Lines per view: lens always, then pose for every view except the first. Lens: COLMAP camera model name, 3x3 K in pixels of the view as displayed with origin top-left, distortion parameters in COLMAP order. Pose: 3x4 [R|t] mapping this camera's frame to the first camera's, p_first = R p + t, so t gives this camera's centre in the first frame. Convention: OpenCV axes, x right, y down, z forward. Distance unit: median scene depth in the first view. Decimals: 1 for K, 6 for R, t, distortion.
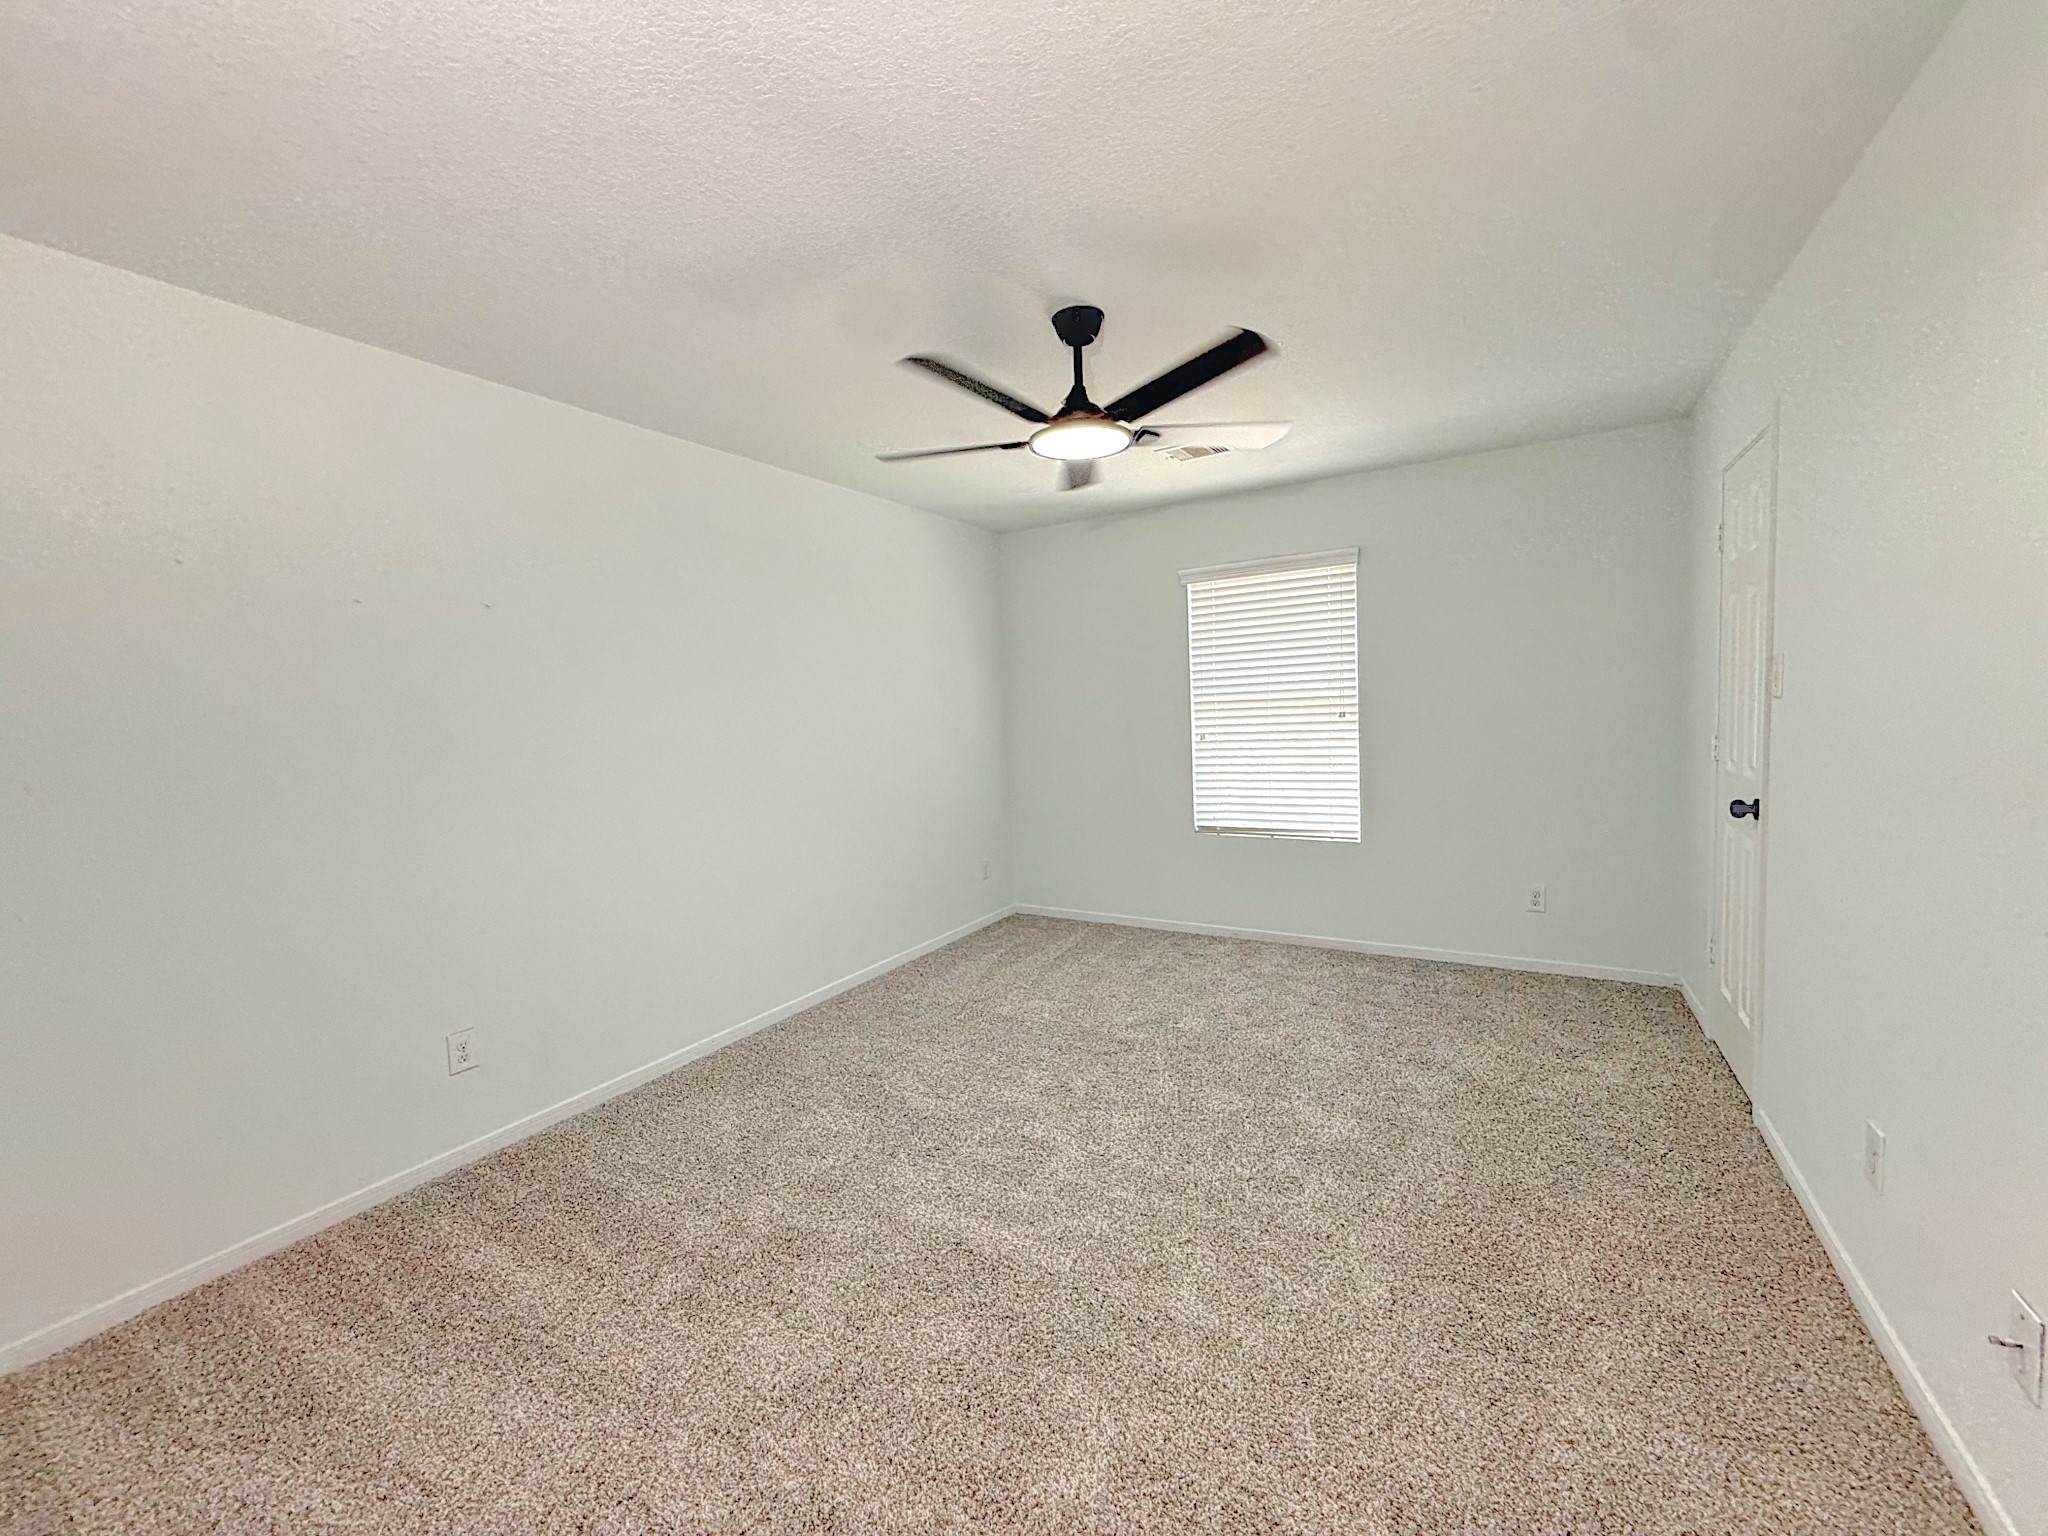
lens RADIAL K [[818.6, 0, 1019.2], [0, 818.6, 771.0], [0, 0, 1]] dist [-0.000916, 0.000584]
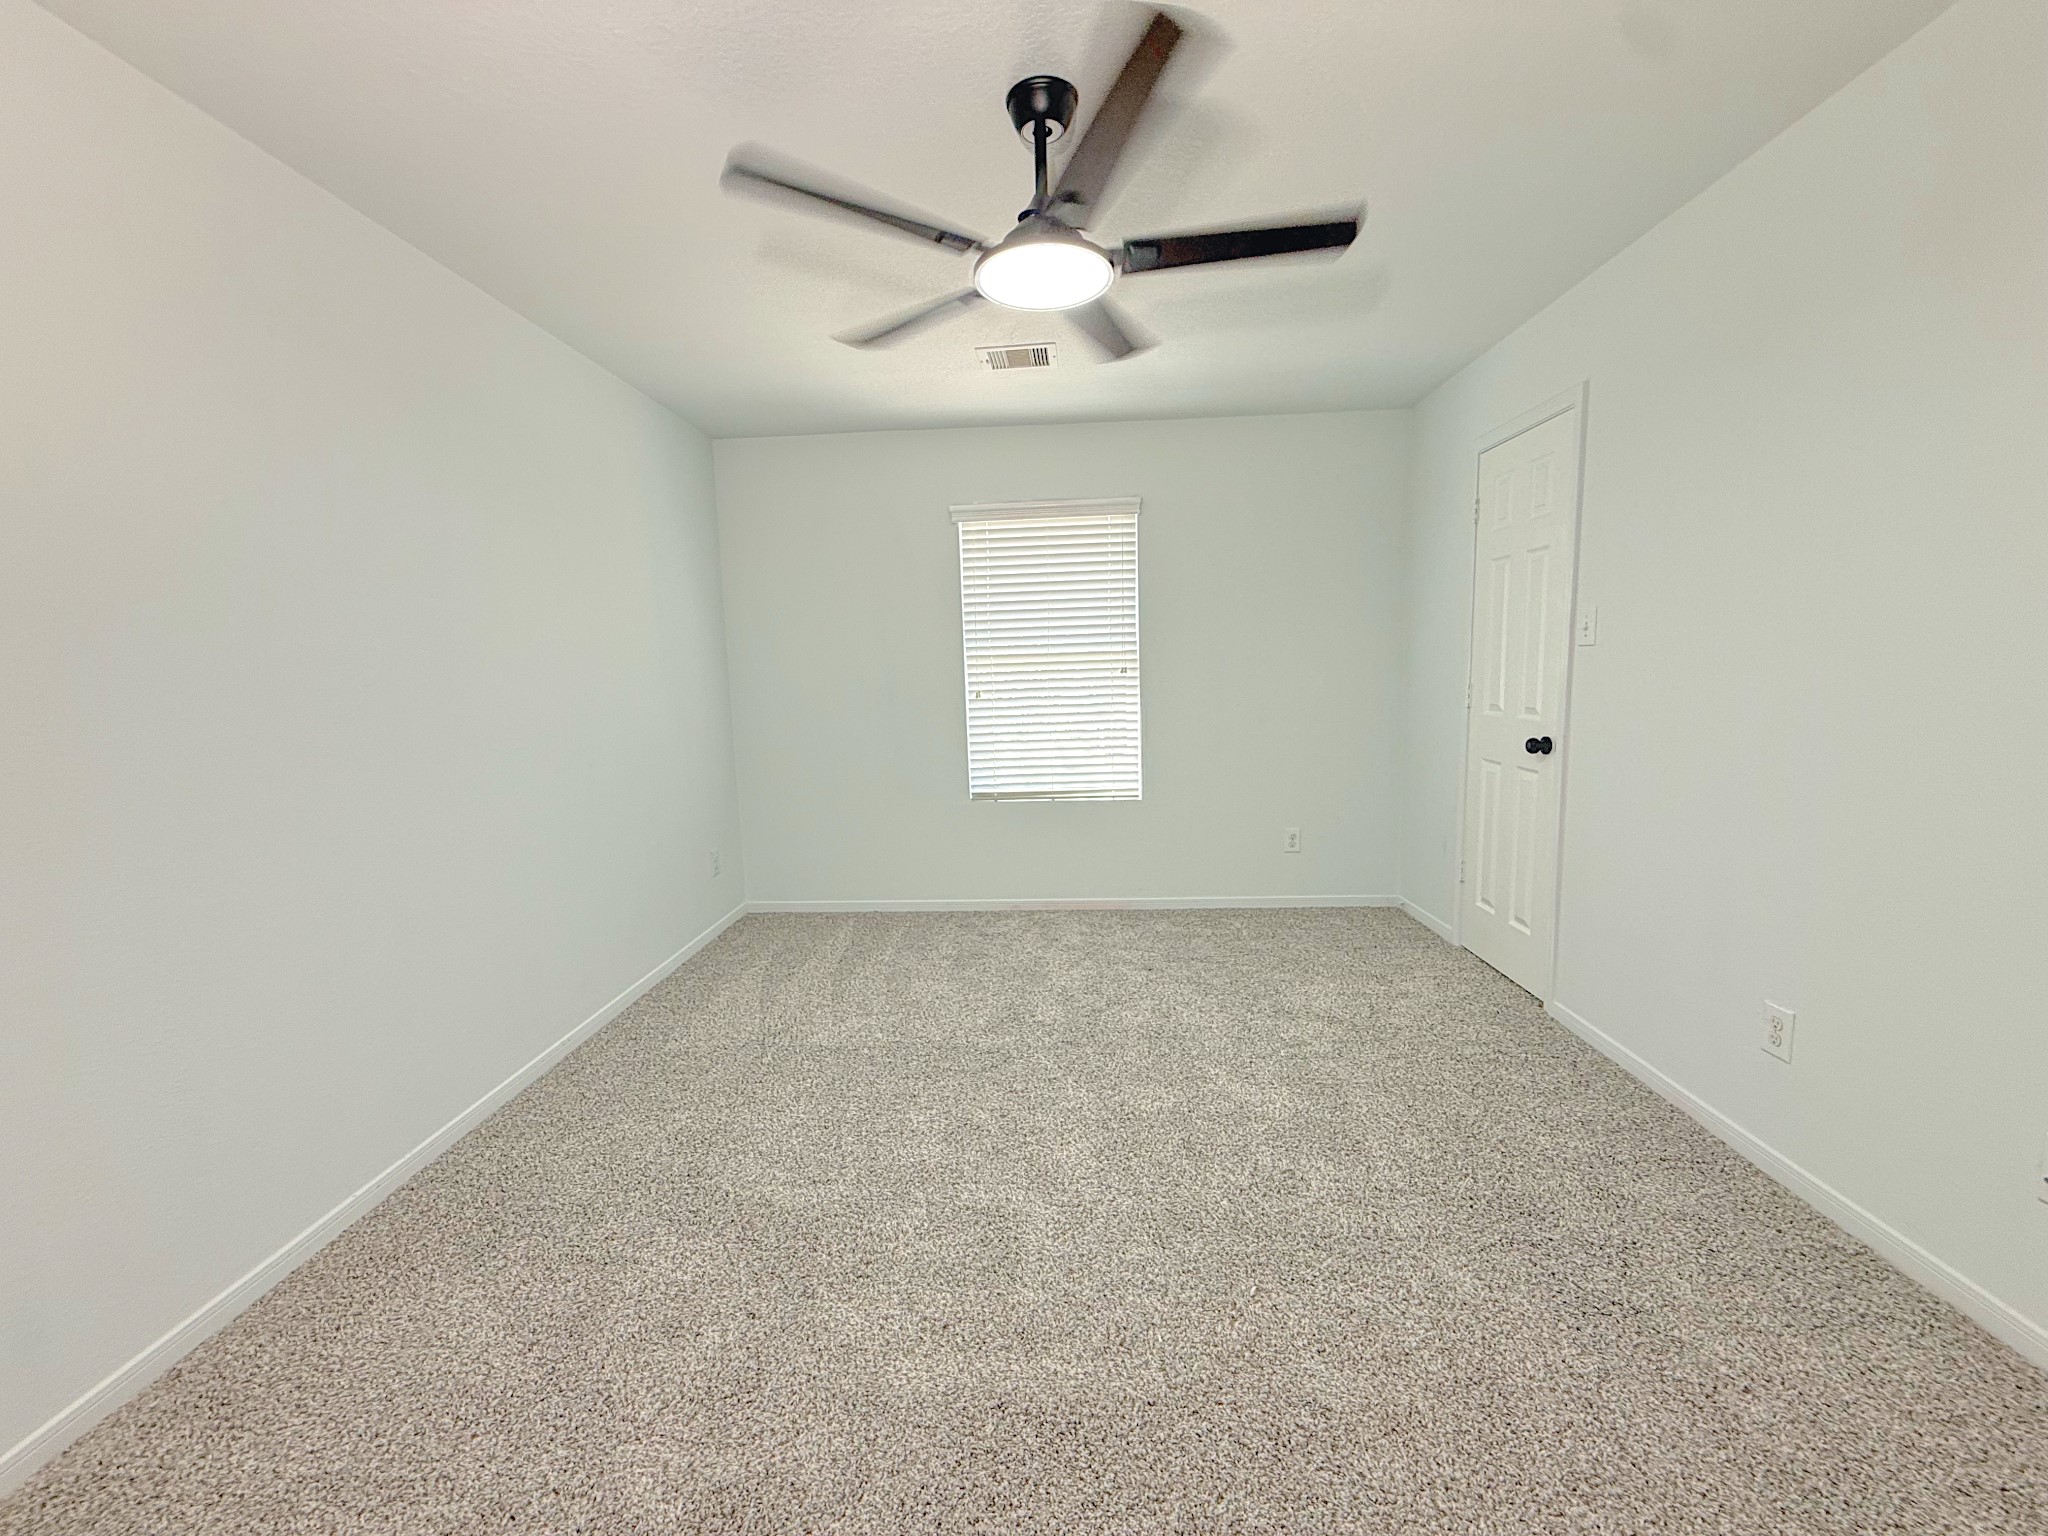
lens RADIAL K [[818.6, 0, 1029.7], [0, 818.6, 772.4], [0, 0, 1]] dist [-0.000916, 0.000584]
pose [[0.884712, -0.045080, 0.463953, -0.166159], [0.029403, 0.998727, 0.040974, 0.009639], [-0.465209, -0.022609, 0.884912, 0.189102]]
